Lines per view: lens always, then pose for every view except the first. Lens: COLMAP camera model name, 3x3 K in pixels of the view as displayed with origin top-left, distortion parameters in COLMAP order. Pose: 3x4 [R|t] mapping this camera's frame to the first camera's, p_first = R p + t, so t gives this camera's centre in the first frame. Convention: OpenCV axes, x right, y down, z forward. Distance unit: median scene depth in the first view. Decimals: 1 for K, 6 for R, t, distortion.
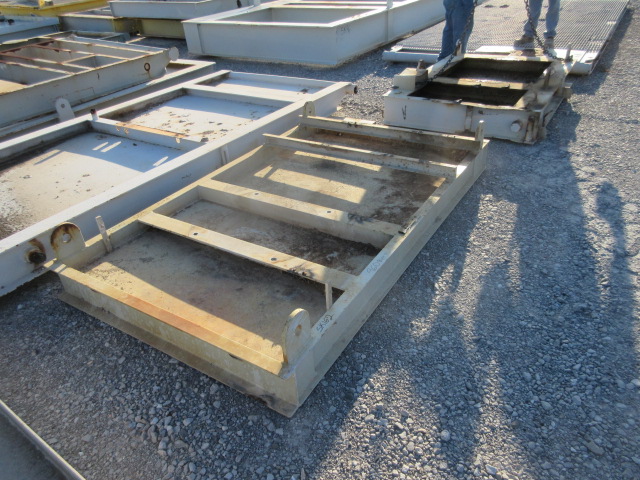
lens RADIAL K [[478.6, 0, 320.0], [0, 478.6, 240.0], [0, 0, 1]] dist [-0.002484, -0.004577]
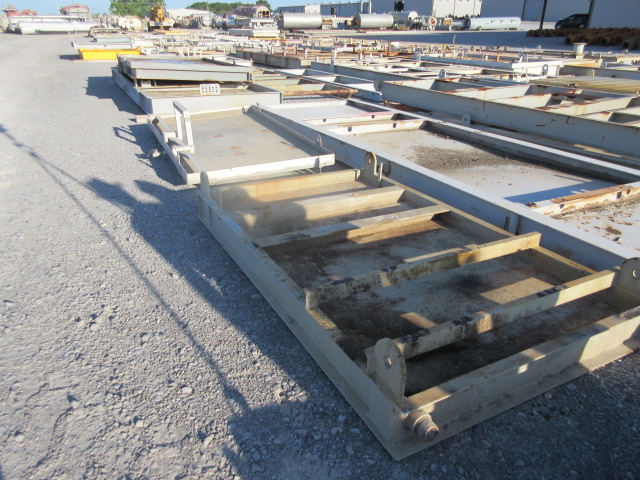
lens RADIAL K [[478.6, 0, 320.0], [0, 478.6, 240.0], [0, 0, 1]] dist [-0.002484, -0.004577]
pose [[-0.491822, 0.403021, -0.771807, 0.652209], [-0.452009, 0.639439, 0.621937, -0.537922], [0.744177, 0.654746, -0.132321, 0.868736]]
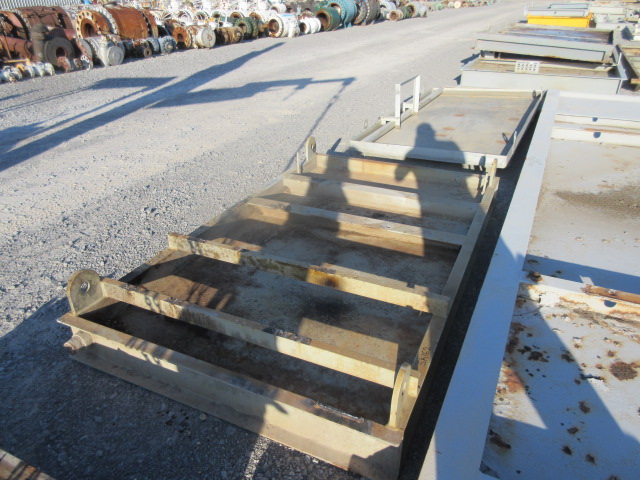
lens RADIAL K [[478.6, 0, 320.0], [0, 478.6, 240.0], [0, 0, 1]] dist [-0.002484, -0.004577]
pose [[-0.989179, 0.124126, -0.078210, 0.066444], [-0.006188, 0.497317, 0.867547, -0.751097], [0.146580, 0.858643, -0.491168, 1.215532]]
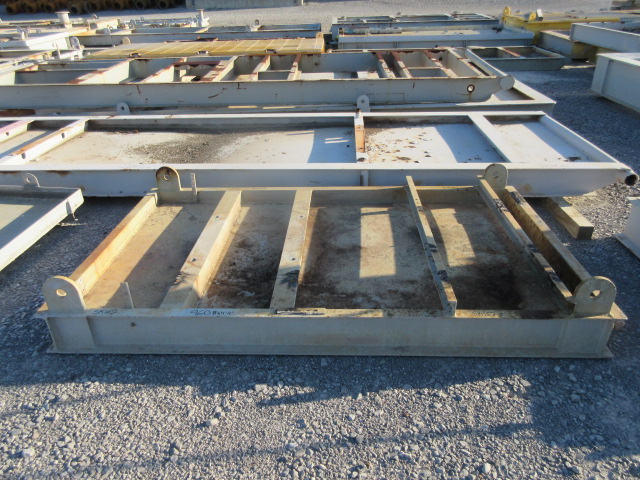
lens RADIAL K [[478.6, 0, 320.0], [0, 478.6, 240.0], [0, 0, 1]] dist [-0.002484, -0.004577]
pose [[0.499201, 0.447434, -0.742025, 0.538472], [-0.465509, 0.860768, 0.205862, -0.230121], [0.730821, 0.242652, 0.637981, 0.333836]]
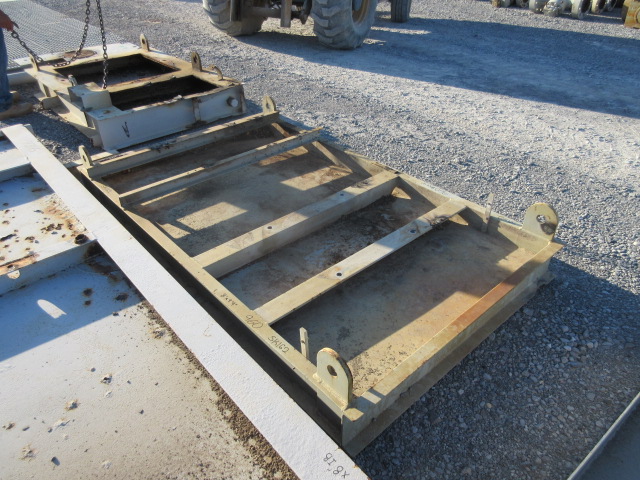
lens RADIAL K [[478.6, 0, 320.0], [0, 478.6, 240.0], [0, 0, 1]] dist [-0.002484, -0.004577]
pose [[0.271062, -0.495528, 0.825213, -0.678762], [0.499687, 0.805183, 0.319365, -0.252616], [-0.822702, 0.325781, 0.465863, 0.445155]]
